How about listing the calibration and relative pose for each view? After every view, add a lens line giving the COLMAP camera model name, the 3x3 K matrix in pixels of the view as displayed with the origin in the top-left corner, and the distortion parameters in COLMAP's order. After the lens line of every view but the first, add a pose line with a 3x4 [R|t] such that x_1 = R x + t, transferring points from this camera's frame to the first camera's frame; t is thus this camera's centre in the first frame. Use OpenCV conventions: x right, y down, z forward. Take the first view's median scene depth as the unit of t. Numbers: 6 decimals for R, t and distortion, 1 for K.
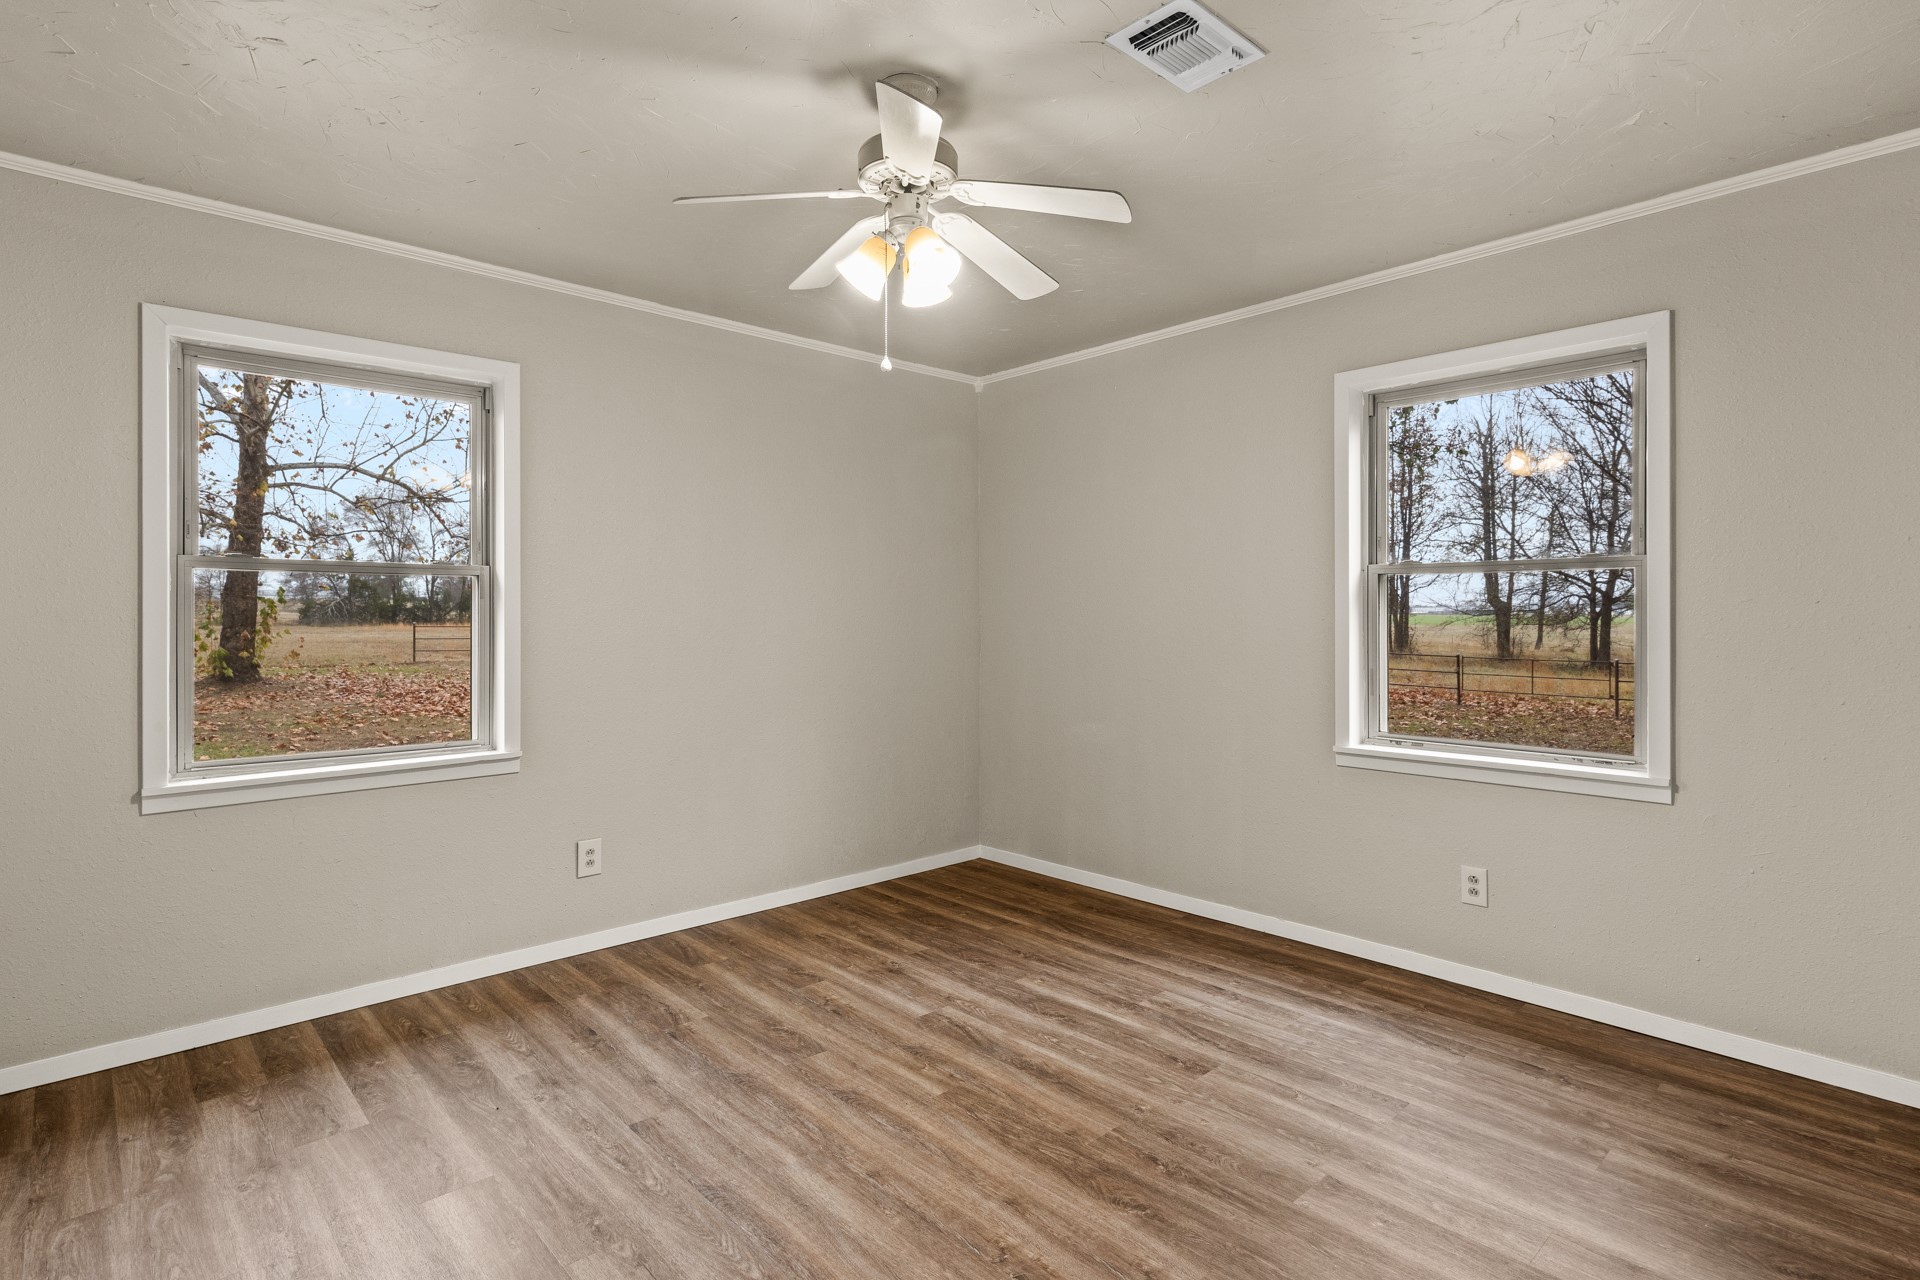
lens RADIAL K [[950.3, 0, 962.4], [0, 950.3, 623.7], [0, 0, 1]] dist [-0.003396, 0.000939]
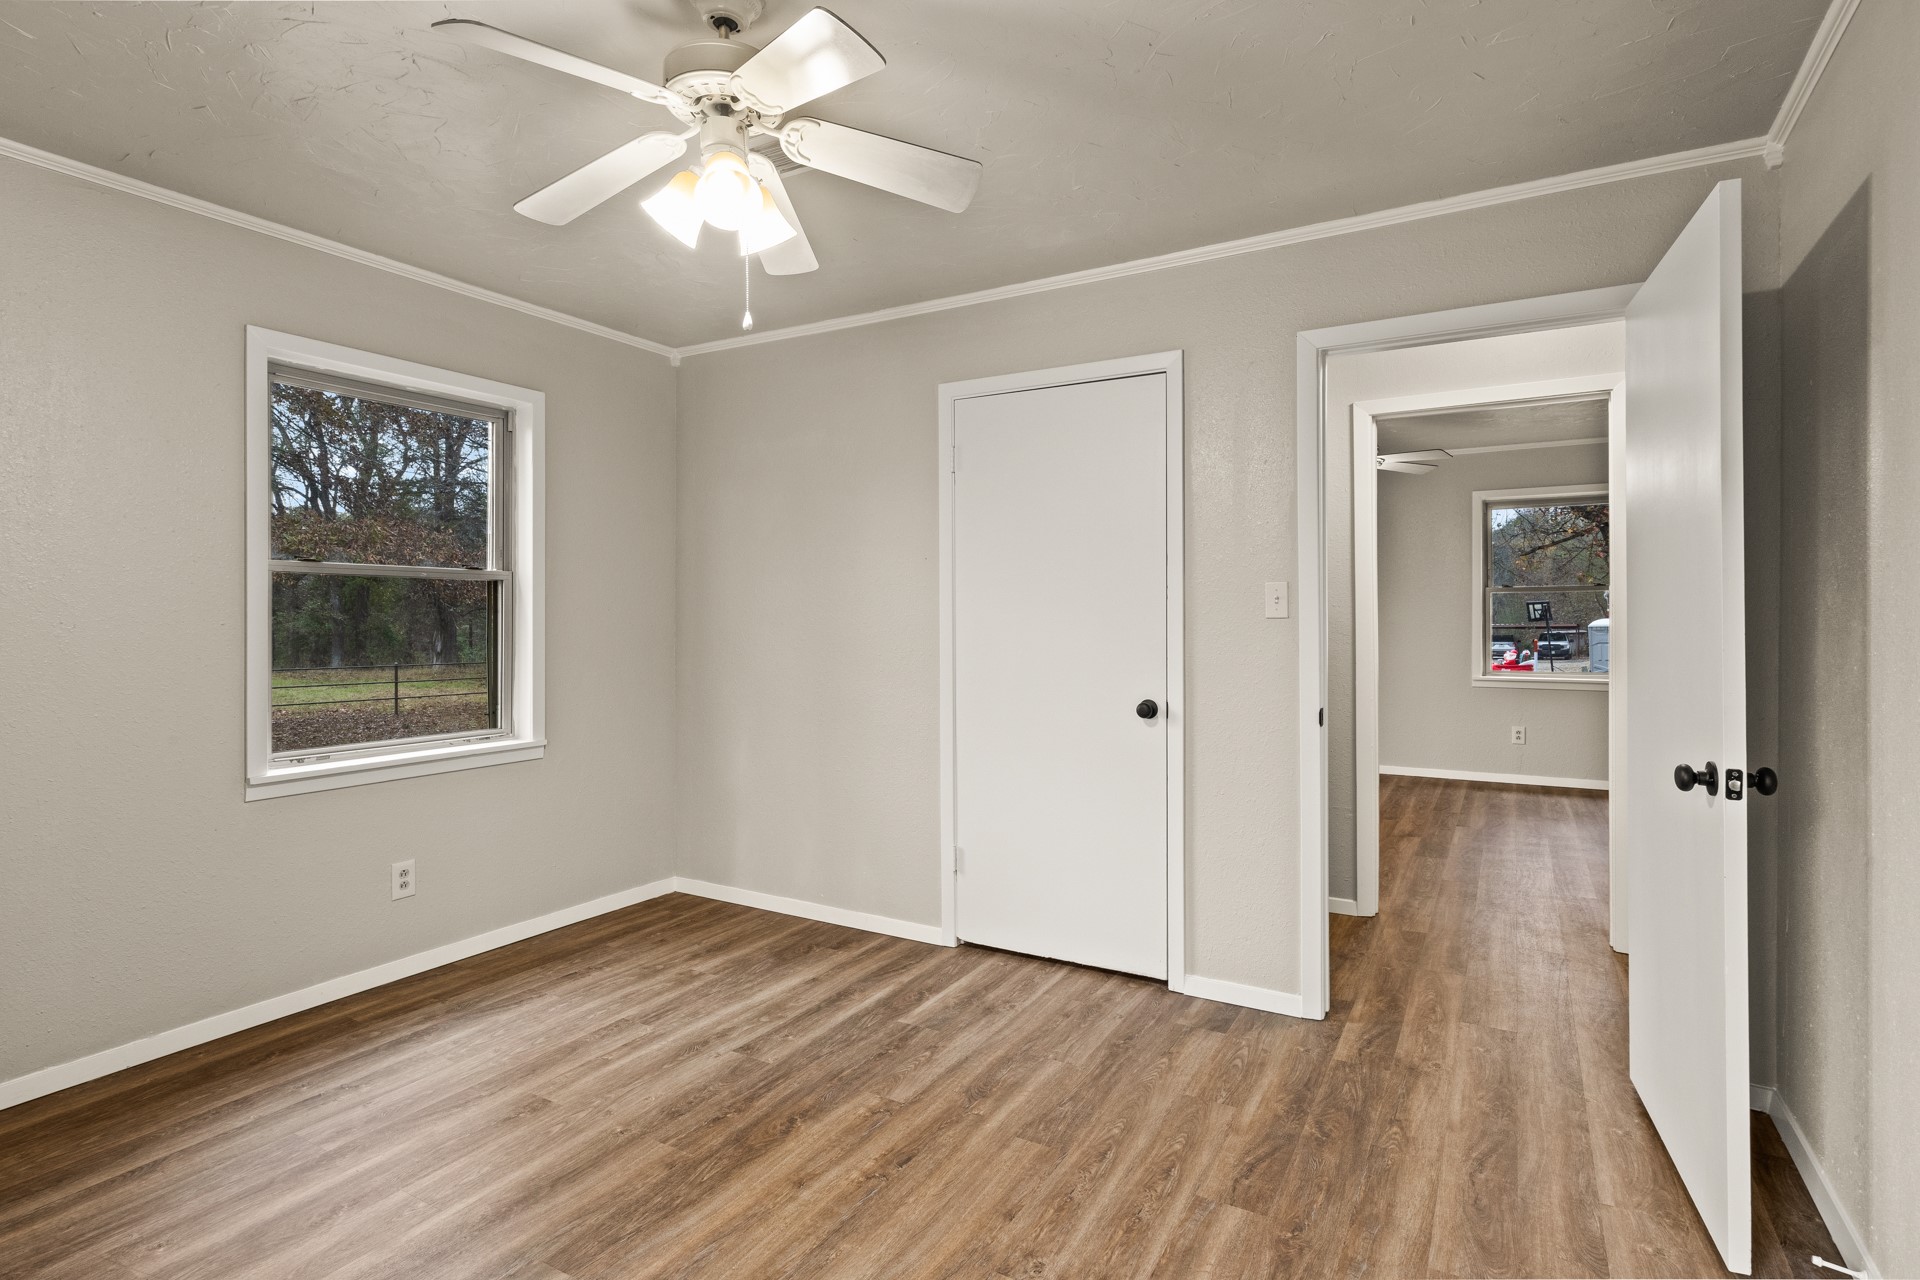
lens RADIAL K [[950.3, 0, 963.3], [0, 950.3, 624.6], [0, 0, 1]] dist [-0.003396, 0.000939]
pose [[-0.292992, -0.006601, 0.956092, -0.759506], [0.009826, 0.999903, 0.009914, -0.007894], [-0.956064, 0.012299, -0.292899, 0.863723]]
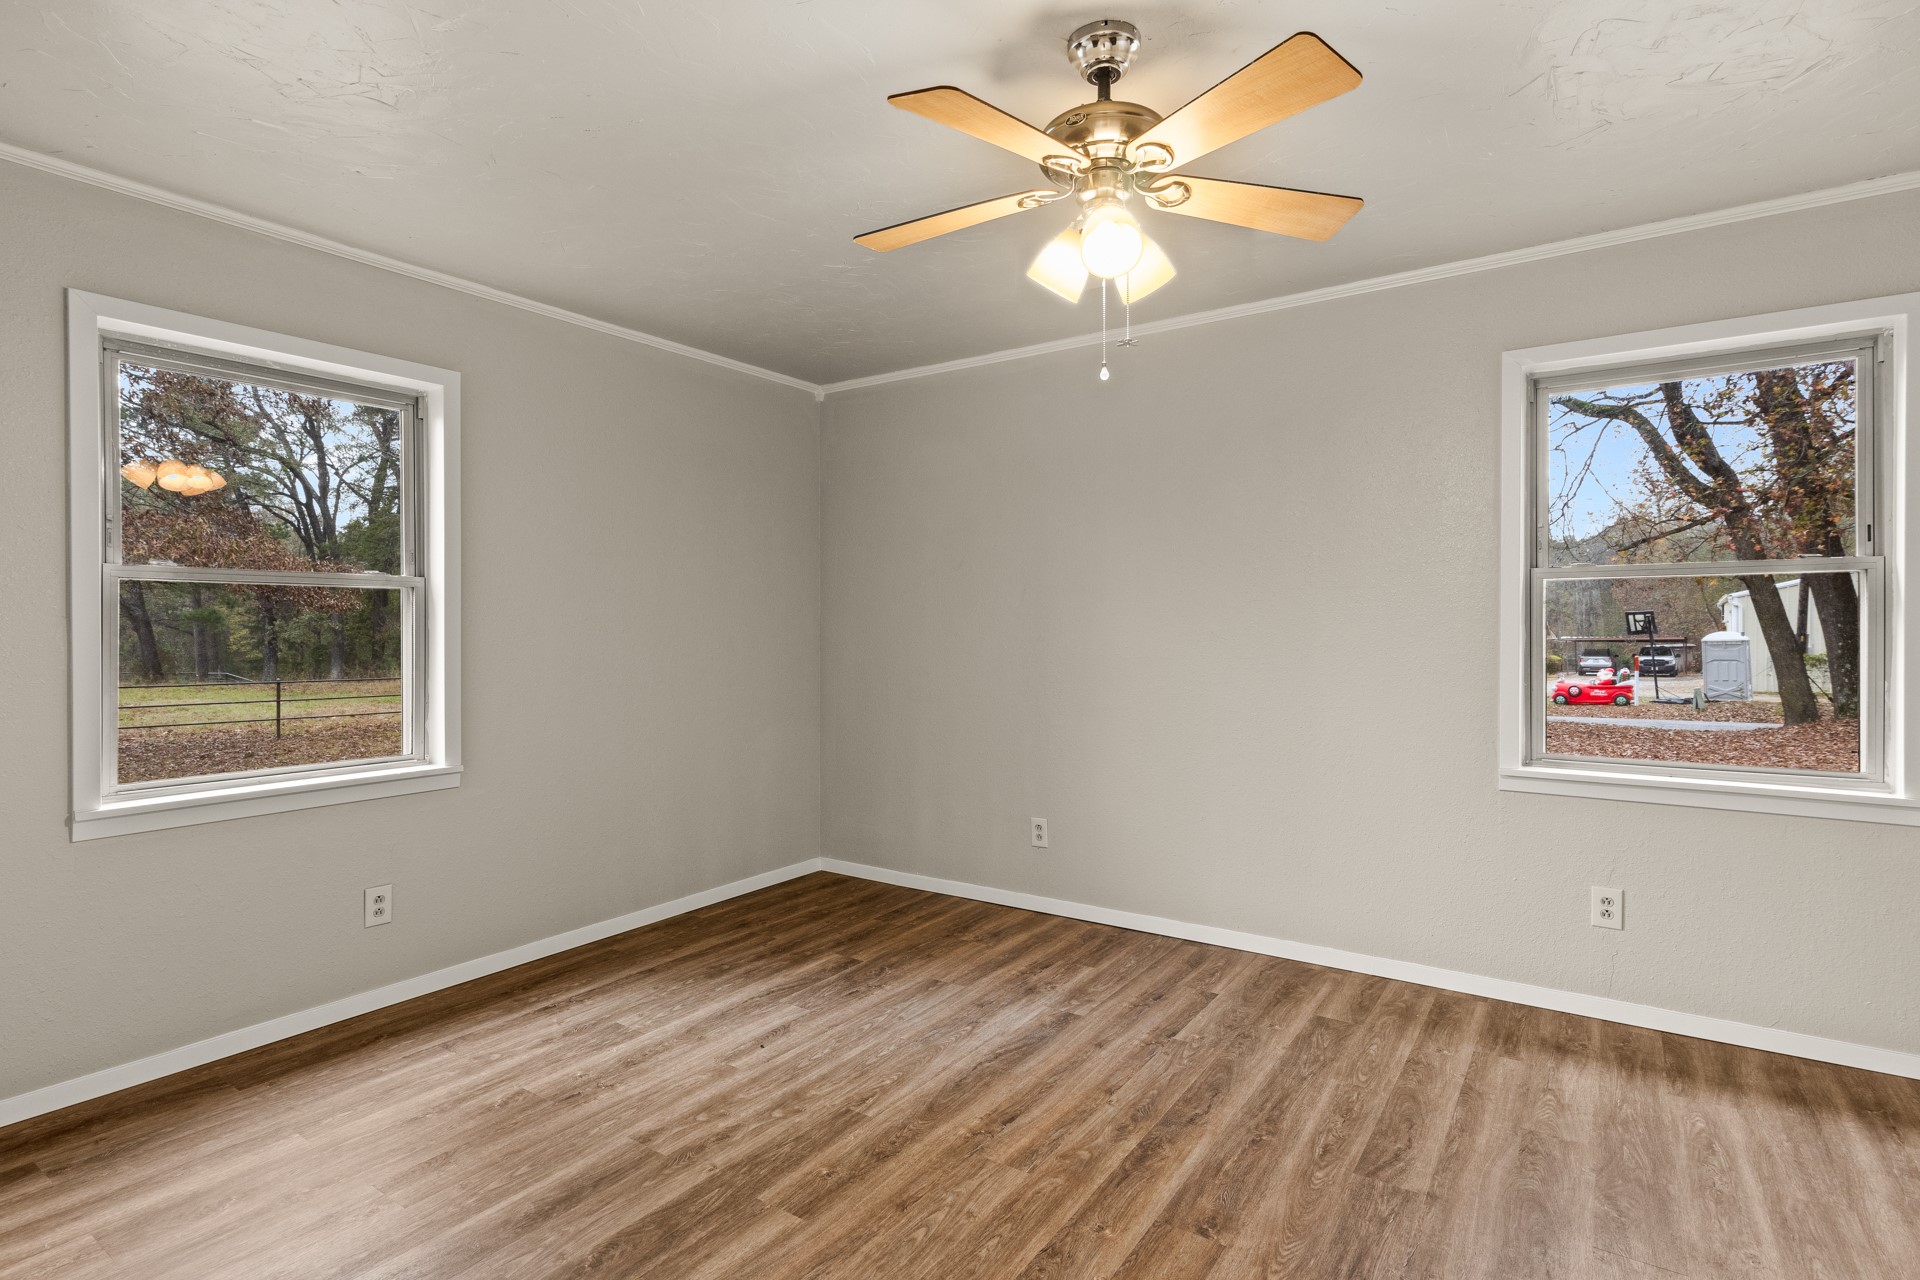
lens RADIAL K [[950.3, 0, 962.1], [0, 950.3, 637.1], [0, 0, 1]] dist [-0.003396, 0.000939]
pose [[-0.220959, -0.008639, 0.975245, -0.660828], [0.008596, 0.999905, 0.010805, -0.007425], [-0.975245, 0.010770, -0.220864, 0.755395]]
